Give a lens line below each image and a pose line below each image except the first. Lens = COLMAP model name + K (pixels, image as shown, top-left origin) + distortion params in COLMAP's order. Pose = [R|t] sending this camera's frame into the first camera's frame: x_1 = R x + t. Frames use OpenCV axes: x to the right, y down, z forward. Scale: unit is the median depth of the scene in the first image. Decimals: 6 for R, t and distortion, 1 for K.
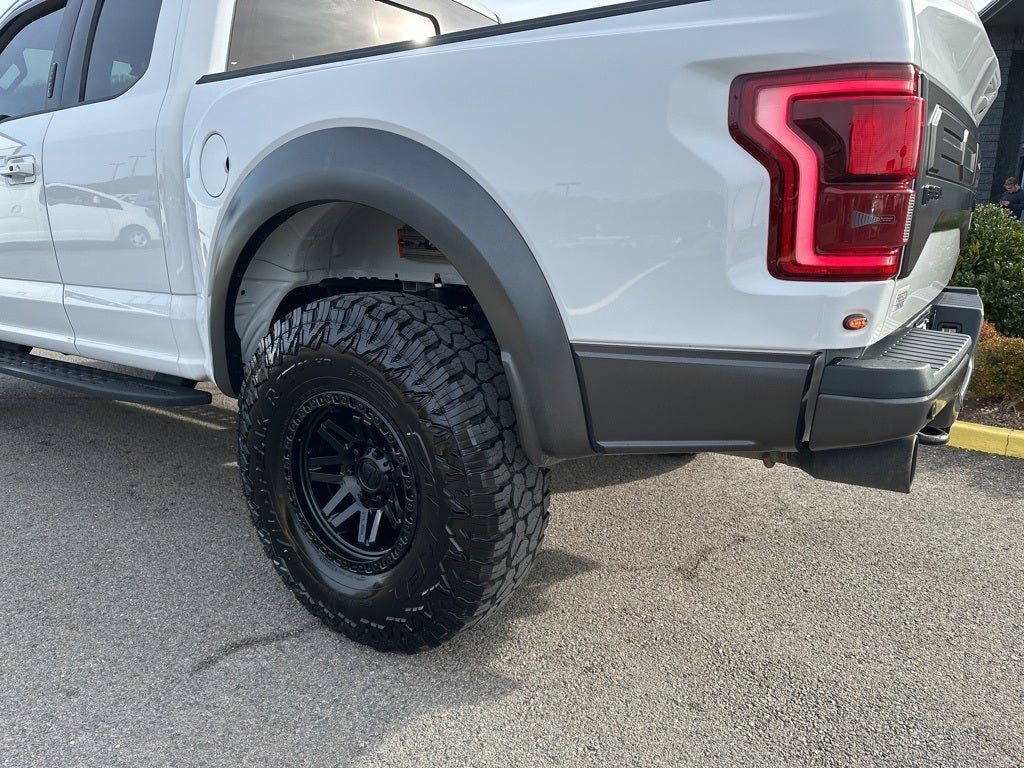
lens RADIAL K [[722.2, 0, 516.4], [0, 722.2, 387.7], [0, 0, 1]] dist [0.137124, -0.209045]
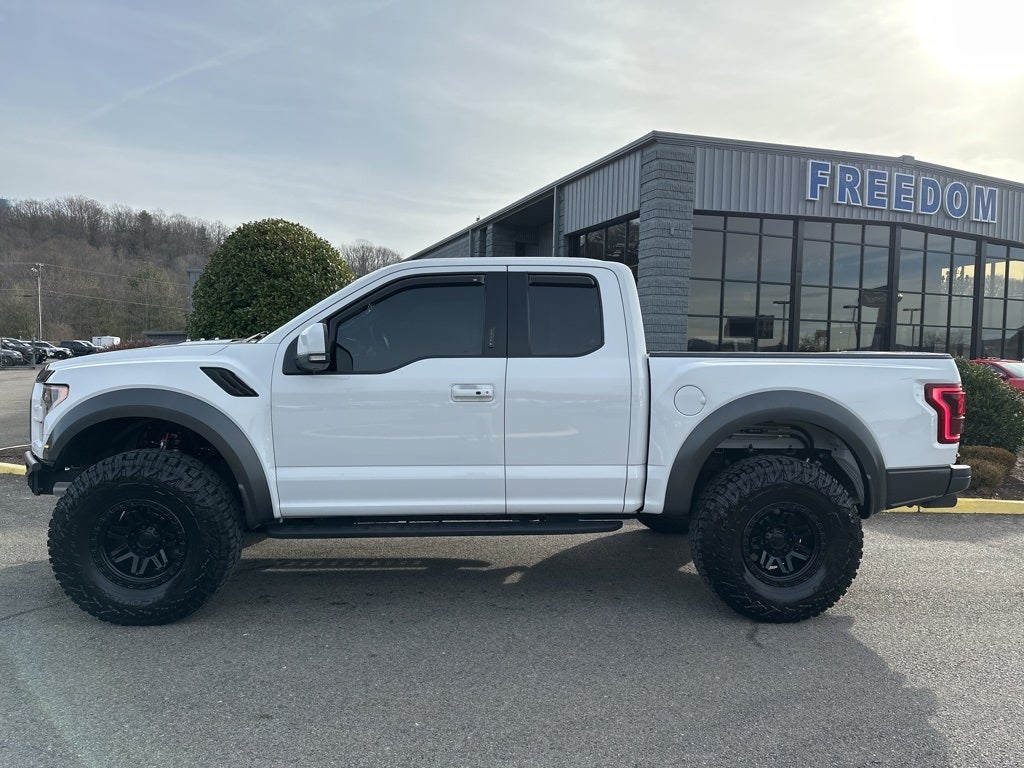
lens RADIAL K [[719.1, 0, 515.6], [0, 719.1, 385.0], [0, 0, 1]] dist [0.042591, -0.044083]
pose [[0.784463, -0.025448, 0.619653, -2.212904], [0.129069, 0.983979, -0.122988, -0.178172], [-0.606596, 0.176458, 0.775180, -0.282364]]
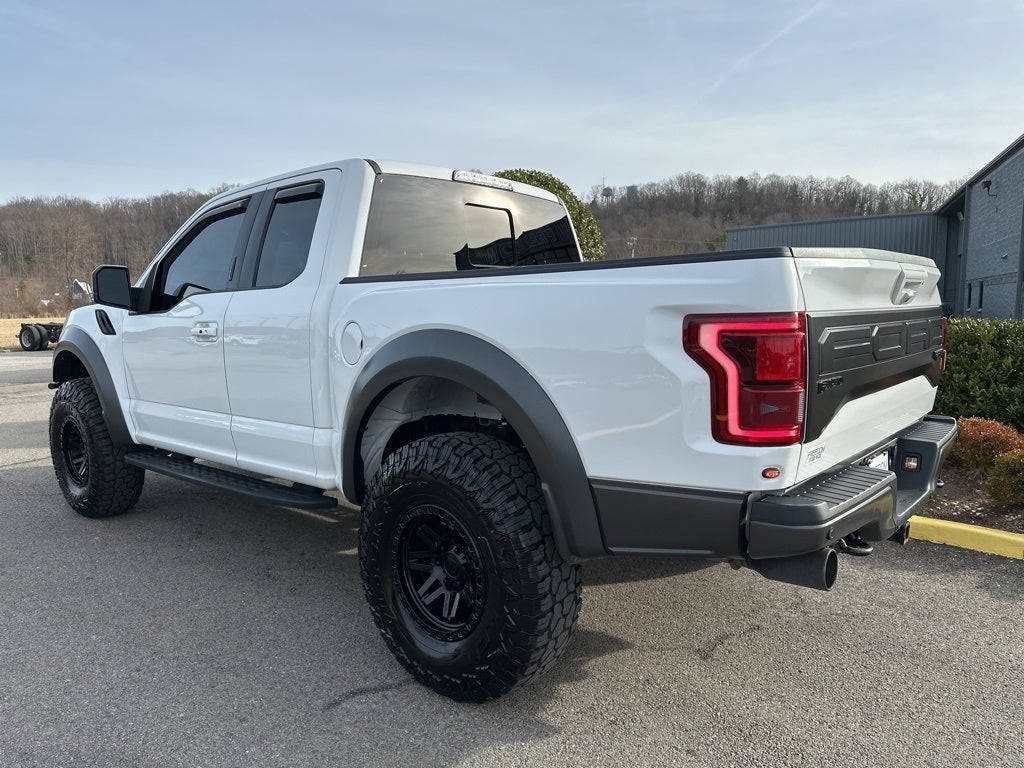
lens RADIAL K [[722.2, 0, 516.4], [0, 722.2, 387.7], [0, 0, 1]] dist [0.137124, -0.209045]
pose [[0.993455, -0.003407, -0.114174, 0.079548], [-0.009835, 0.993291, -0.115224, -0.058968], [0.113800, 0.115593, 0.986756, -0.393213]]
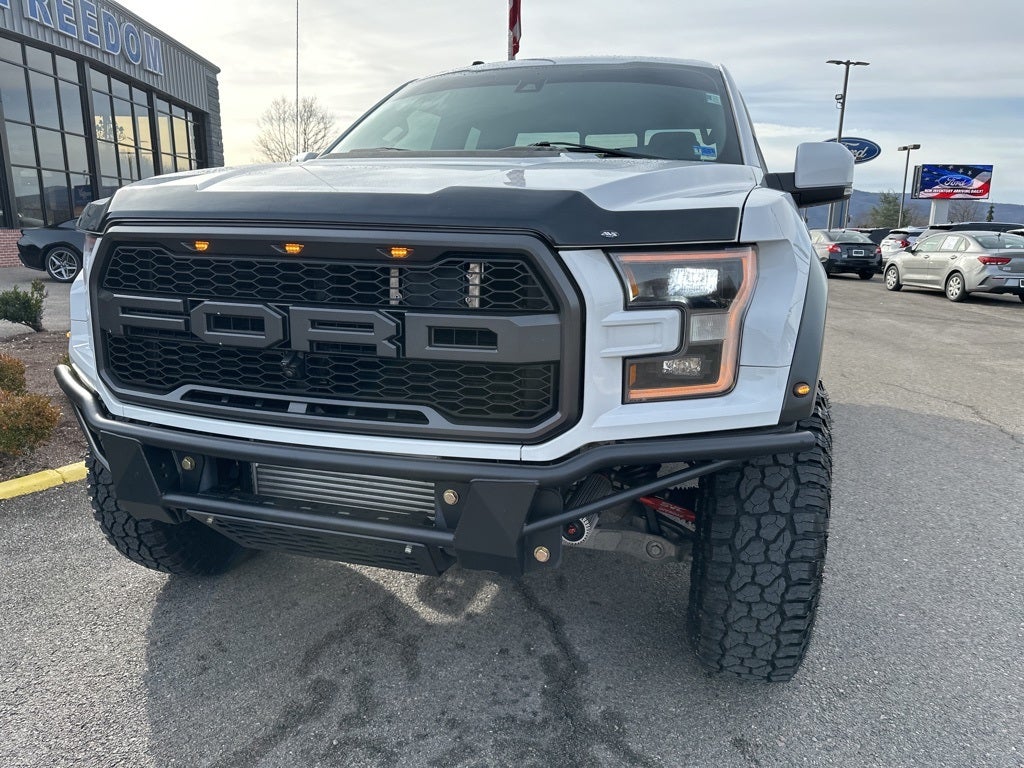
lens RADIAL K [[719.1, 0, 515.6], [0, 719.1, 385.0], [0, 0, 1]] dist [0.042591, -0.044083]
pose [[-0.286363, -0.221035, 0.932277, -2.701067], [0.199451, 0.937957, 0.283646, -0.754910], [-0.937132, 0.267169, -0.224510, 2.670417]]
